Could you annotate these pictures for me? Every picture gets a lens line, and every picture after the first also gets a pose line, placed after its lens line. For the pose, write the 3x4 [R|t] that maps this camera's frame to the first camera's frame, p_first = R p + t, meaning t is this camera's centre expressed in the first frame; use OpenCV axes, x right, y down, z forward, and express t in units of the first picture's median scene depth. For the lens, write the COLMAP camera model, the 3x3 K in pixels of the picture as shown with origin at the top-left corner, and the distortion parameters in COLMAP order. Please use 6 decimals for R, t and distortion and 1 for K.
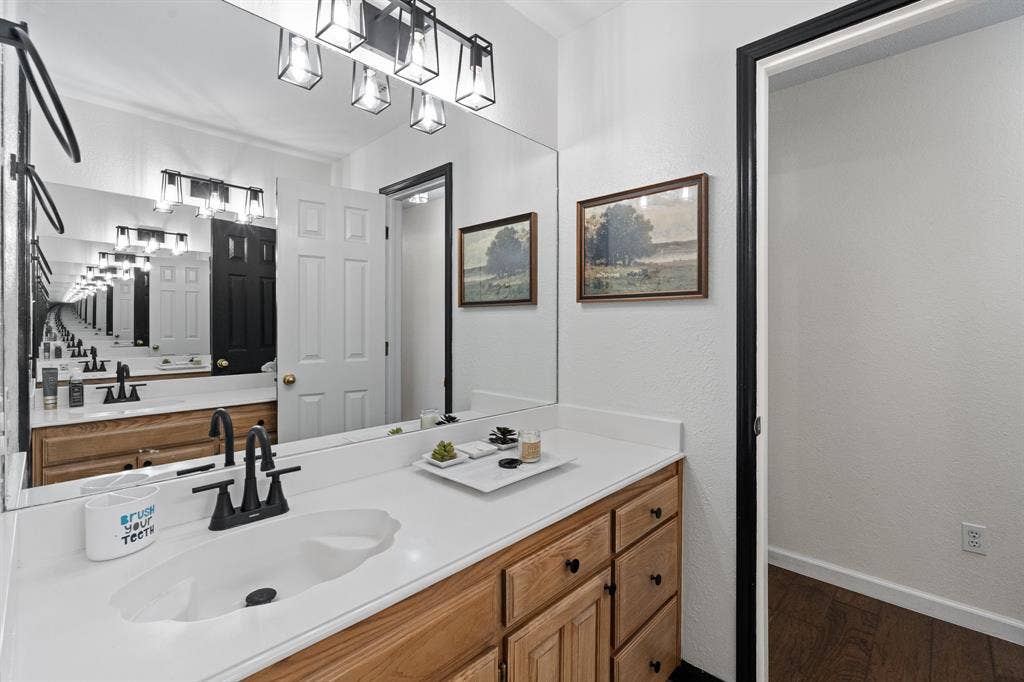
lens RADIAL K [[453.3, 0, 515.5], [0, 453.3, 330.5], [0, 0, 1]] dist [-0.003285, 0.000051]
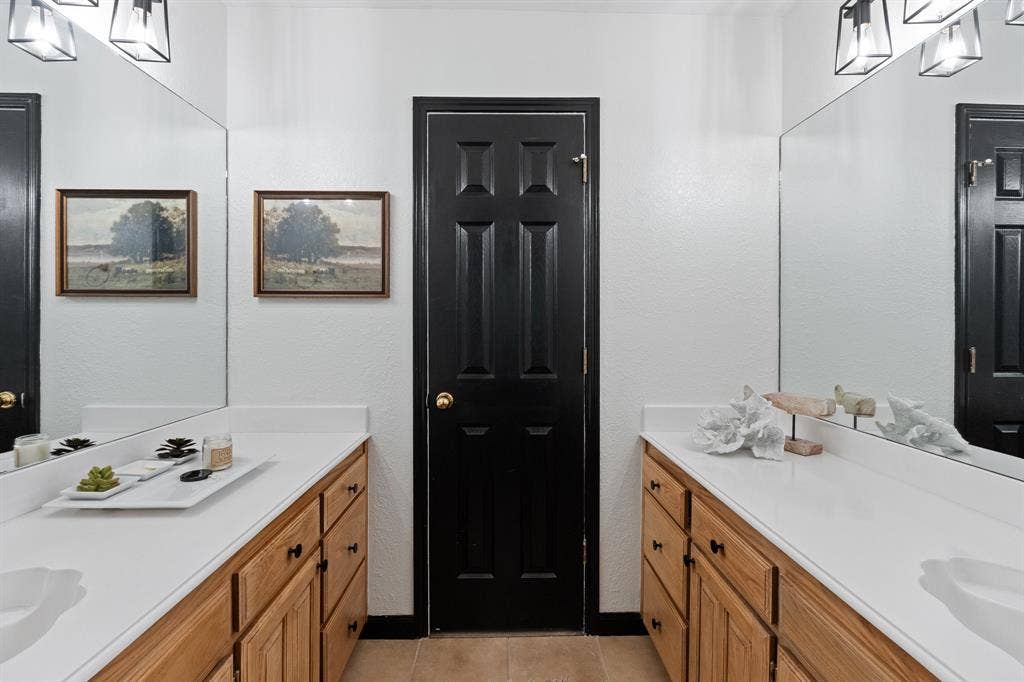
lens RADIAL K [[453.3, 0, 513.2], [0, 453.3, 330.0], [0, 0, 1]] dist [-0.003285, 0.000051]
pose [[0.710484, -0.012107, 0.703609, -0.176185], [0.006342, 0.999922, 0.010801, 0.001085], [-0.703685, -0.003211, 0.710505, -0.064601]]
